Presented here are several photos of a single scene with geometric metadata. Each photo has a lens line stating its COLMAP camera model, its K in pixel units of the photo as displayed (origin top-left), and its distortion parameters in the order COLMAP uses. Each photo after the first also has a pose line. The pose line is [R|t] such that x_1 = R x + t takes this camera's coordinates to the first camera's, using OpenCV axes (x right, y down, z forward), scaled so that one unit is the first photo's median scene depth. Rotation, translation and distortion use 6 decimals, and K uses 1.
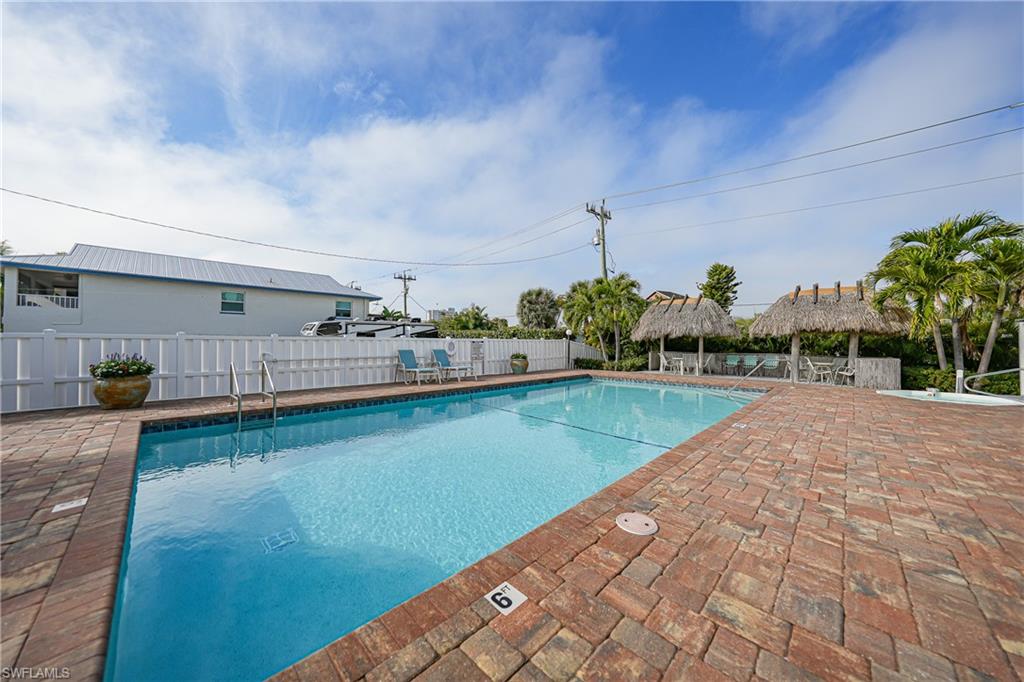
lens RADIAL K [[352.3, 0, 502.9], [0, 352.3, 344.1], [0, 0, 1]] dist [-0.016269, -0.000060]
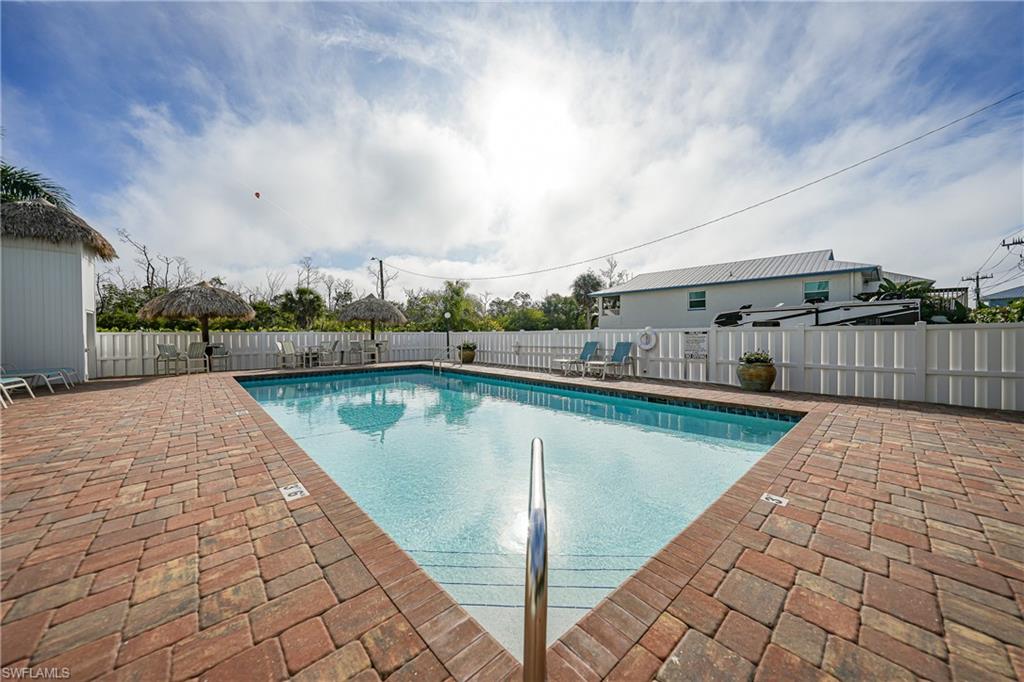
lens RADIAL K [[352.3, 0, 513.5], [0, 352.3, 334.4], [0, 0, 1]] dist [-0.016269, -0.000060]
pose [[-0.053591, -0.005021, -0.998550, 0.565221], [0.000520, 0.999987, -0.005057, 0.000294], [0.998563, -0.000791, -0.053588, 0.594068]]
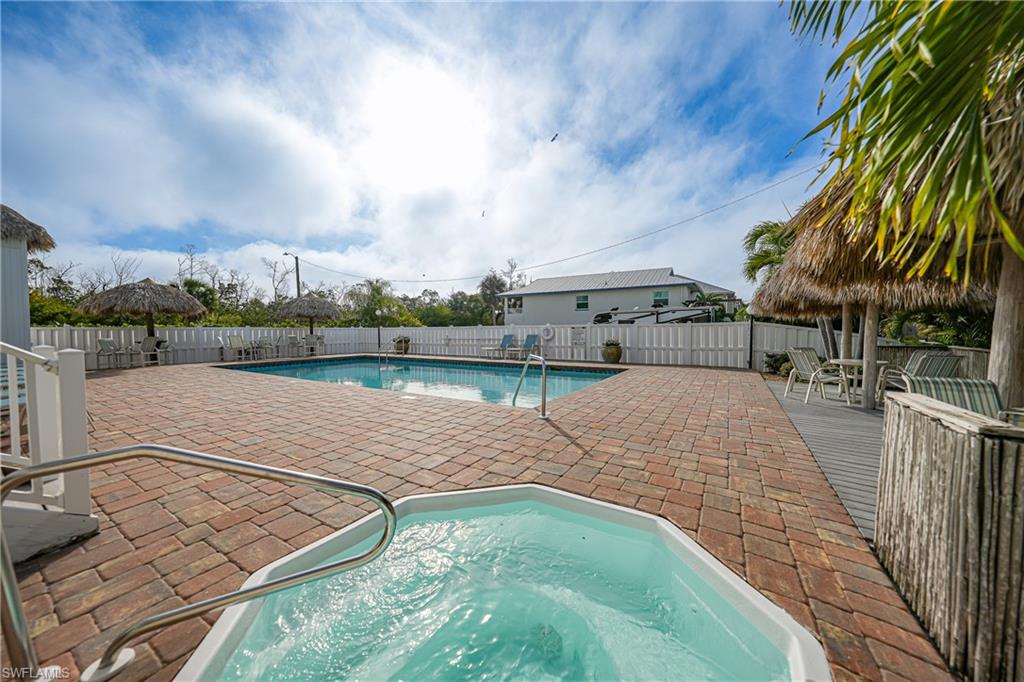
lens RADIAL K [[352.3, 0, 510.7], [0, 352.3, 339.9], [0, 0, 1]] dist [-0.016269, -0.000060]
pose [[0.221286, 0.020784, -0.974987, 0.797069], [0.003026, 0.999753, 0.021999, 0.005280], [0.975204, -0.007819, 0.221169, 0.501428]]
